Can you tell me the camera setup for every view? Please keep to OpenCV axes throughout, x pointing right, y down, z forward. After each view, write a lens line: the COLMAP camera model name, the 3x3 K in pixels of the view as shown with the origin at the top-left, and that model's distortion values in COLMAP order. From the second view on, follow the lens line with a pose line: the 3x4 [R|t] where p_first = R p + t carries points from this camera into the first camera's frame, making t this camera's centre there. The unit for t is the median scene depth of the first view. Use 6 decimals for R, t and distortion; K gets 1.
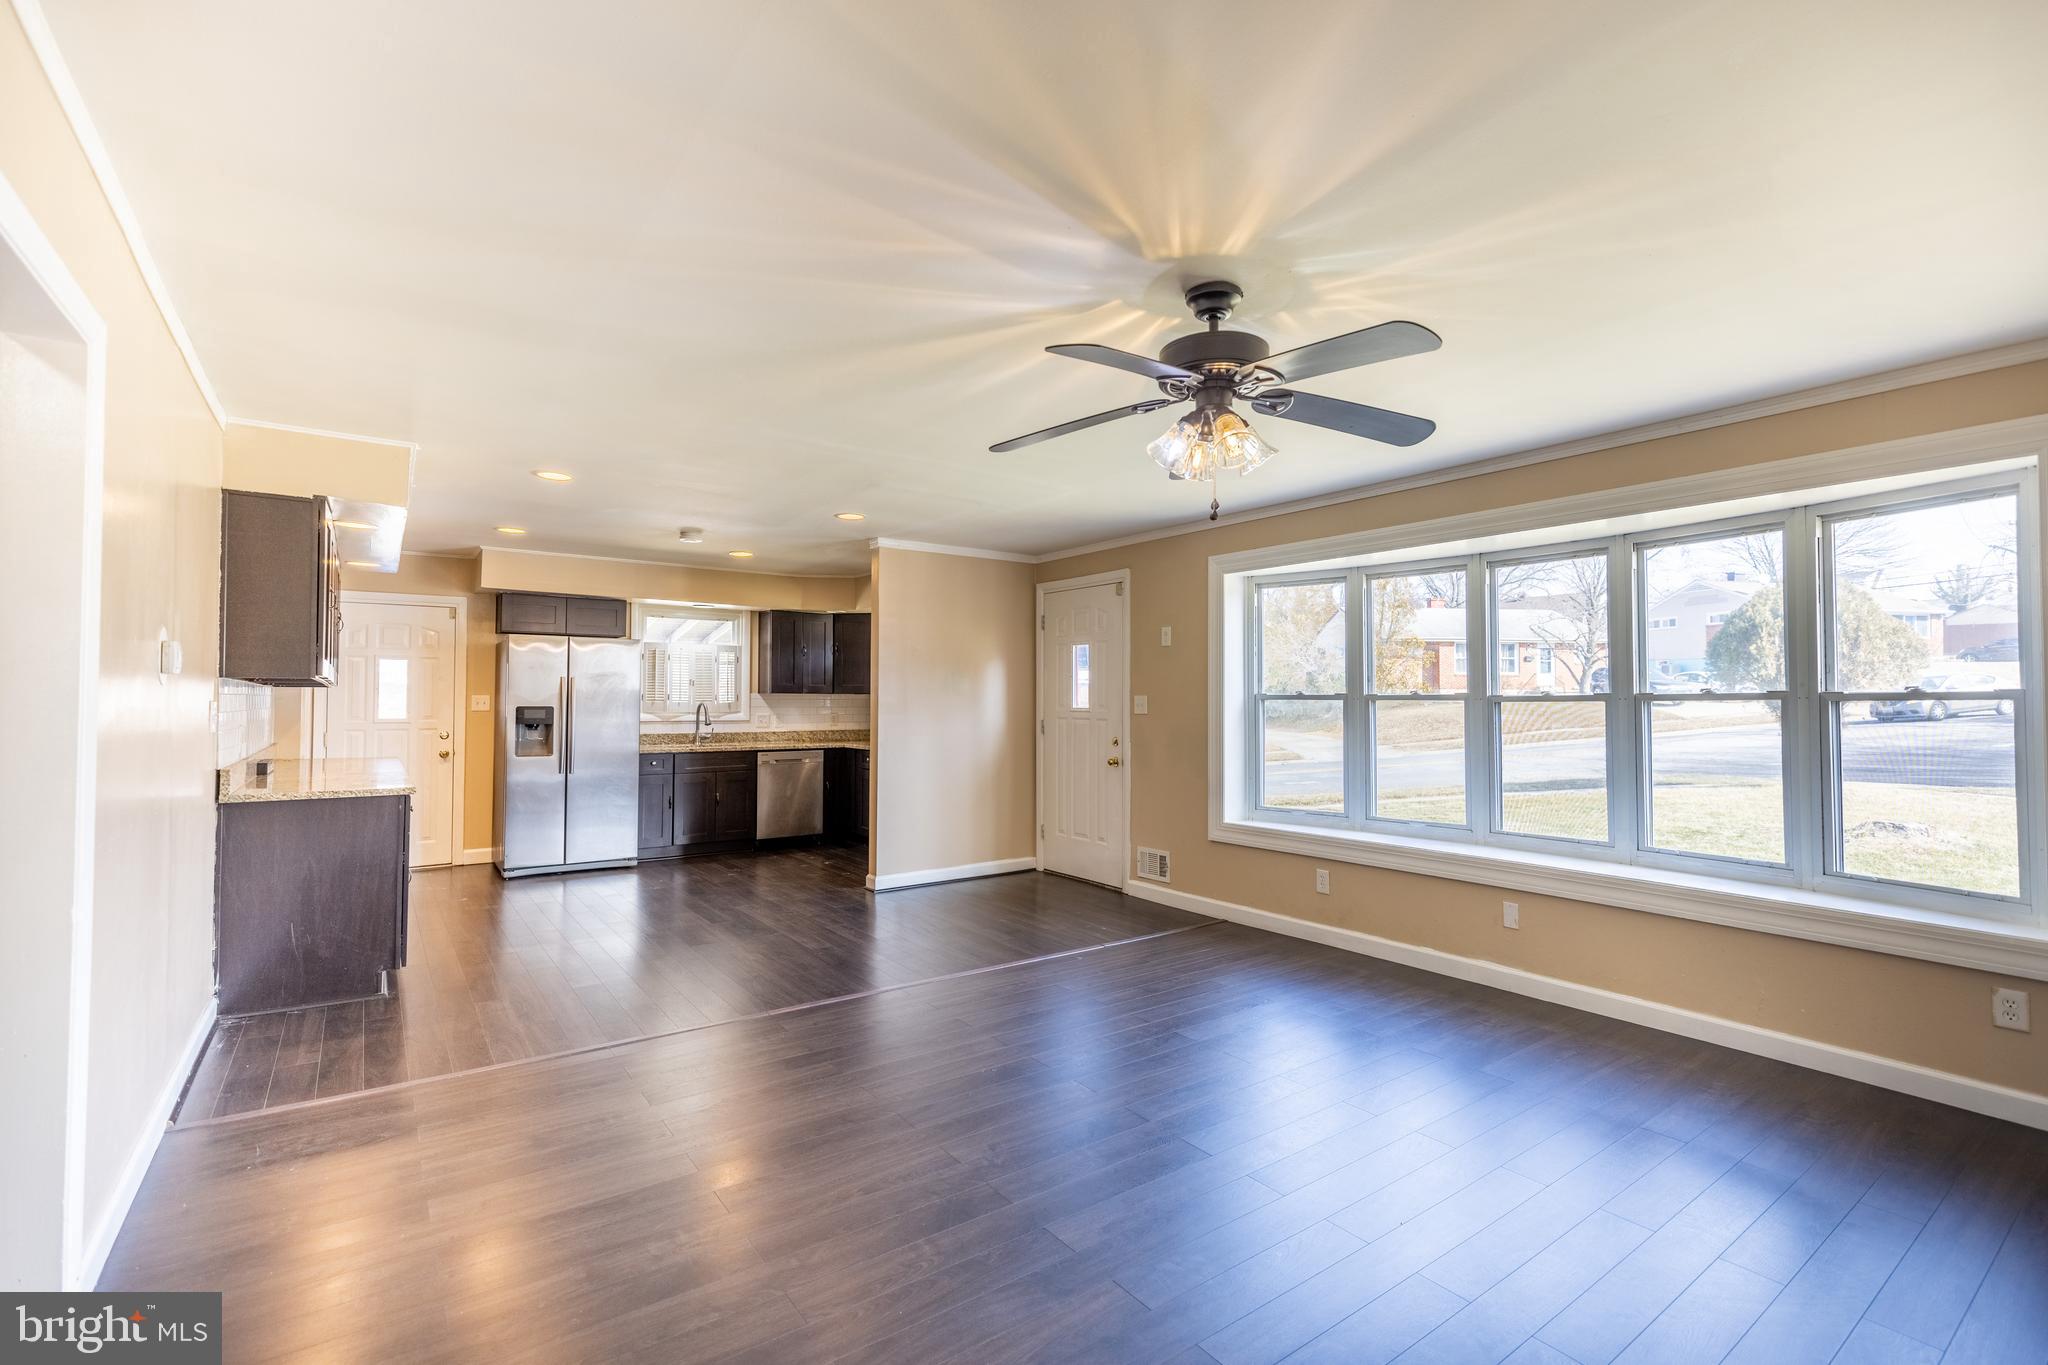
lens RADIAL K [[916.6, 0, 1026.7], [0, 916.6, 674.8], [0, 0, 1]] dist [0.000971, -0.000024]
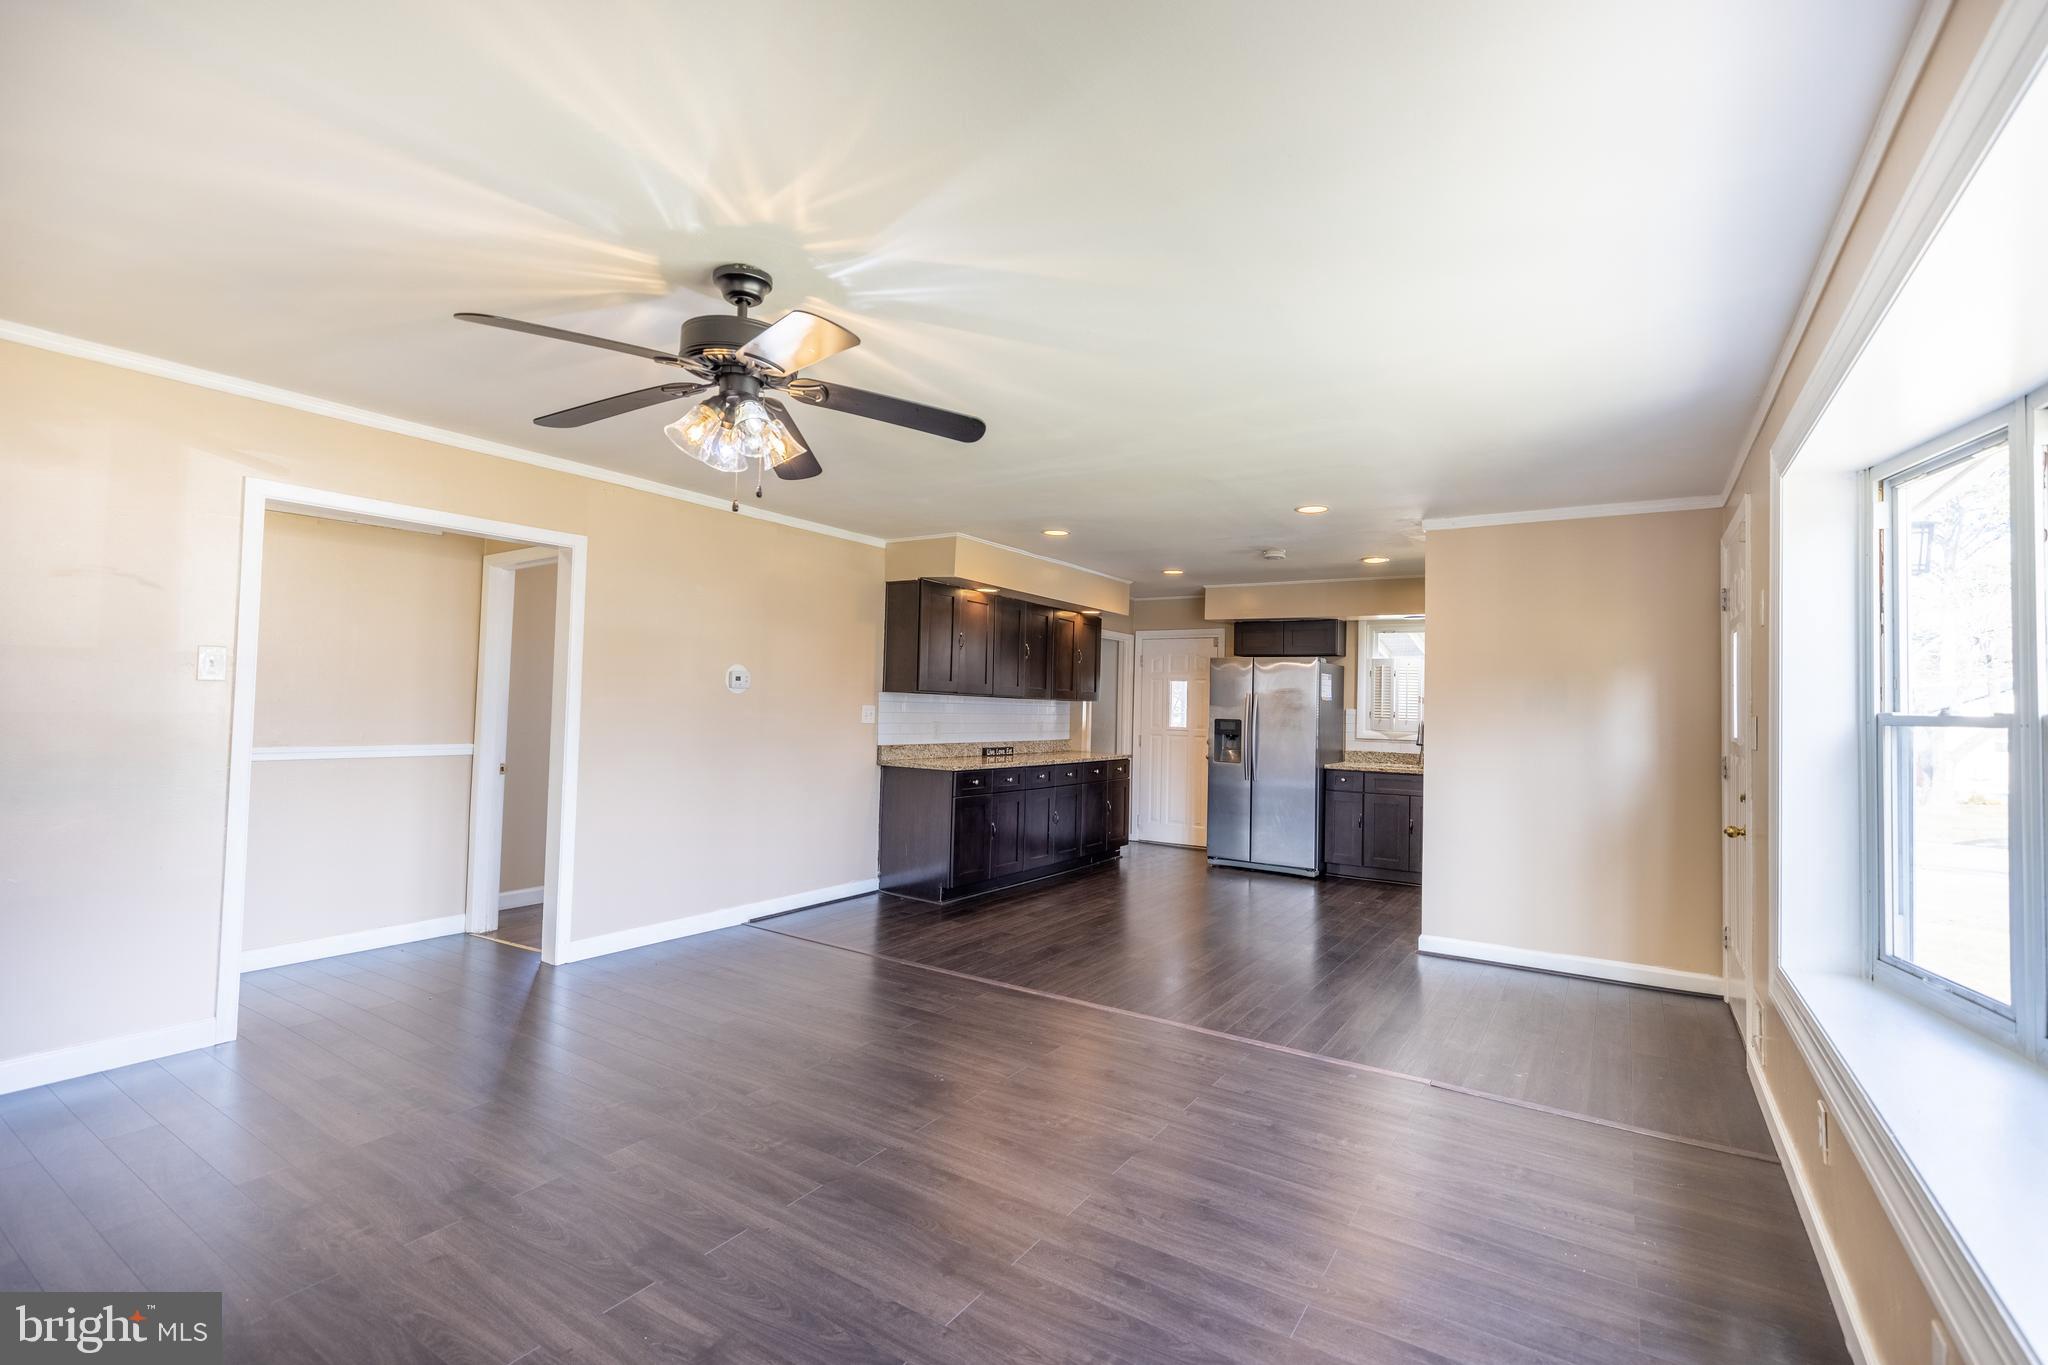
lens RADIAL K [[922.5, 0, 1032.0], [0, 922.5, 677.0], [0, 0, 1]] dist [0.000771, -0.000508]
pose [[0.365615, -0.023856, -0.930461, 0.447161], [0.001258, 0.999683, -0.025137, 0.010205], [0.930766, 0.008020, 0.365529, 0.344444]]
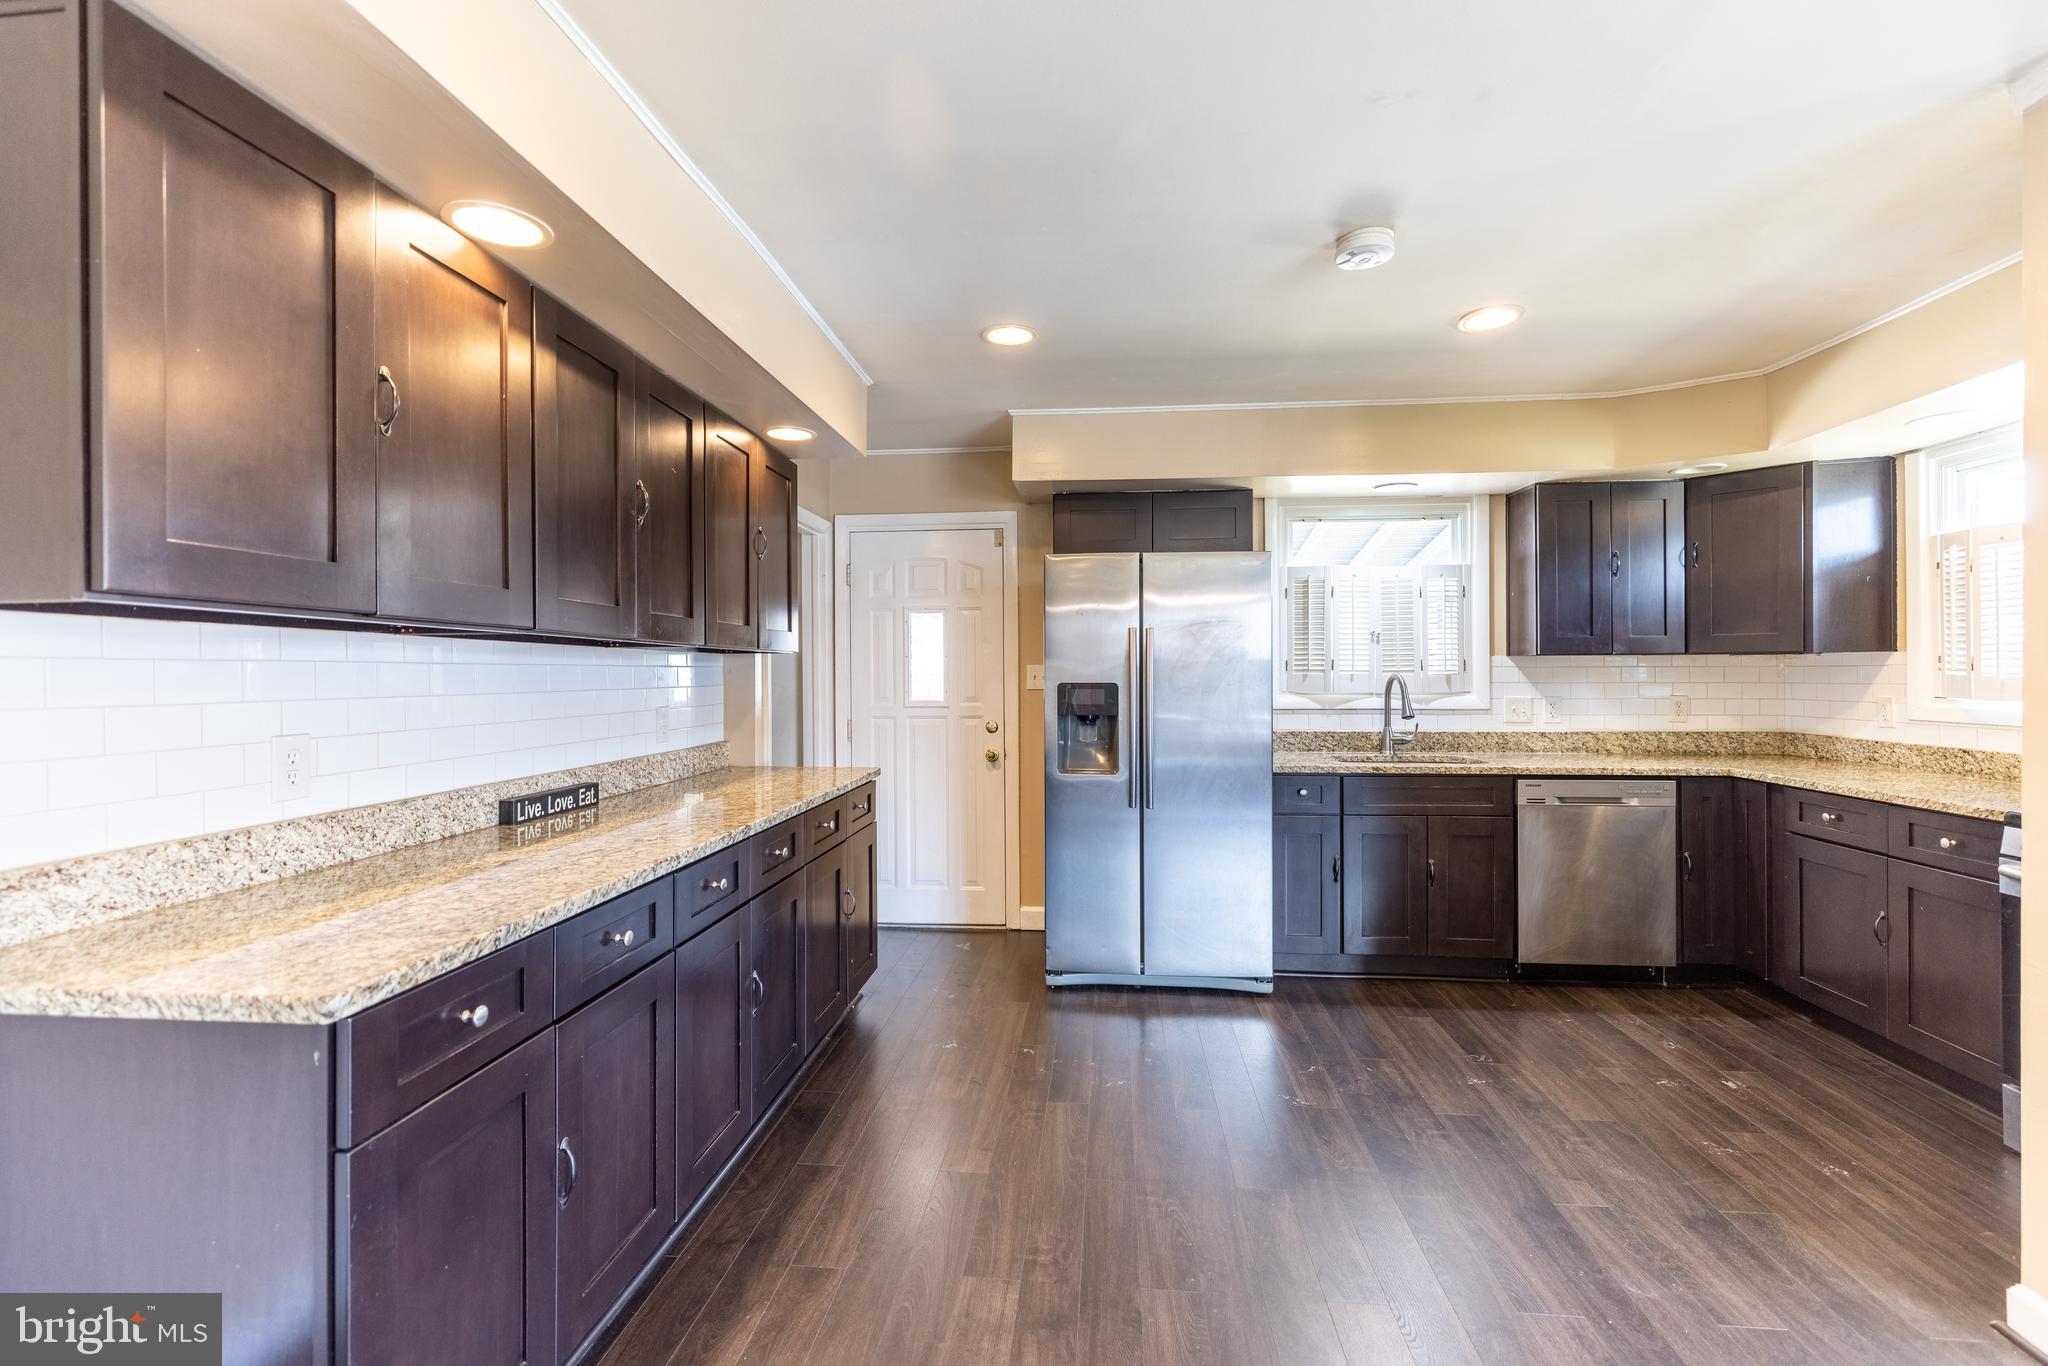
lens RADIAL K [[916.6, 0, 1026.7], [0, 916.6, 675.3], [0, 0, 1]] dist [0.000971, -0.000024]
pose [[0.753870, -0.004268, -0.657010, -0.201088], [0.024719, 0.999455, 0.021870, 0.016816], [0.656559, -0.032728, 0.753564, 0.556680]]
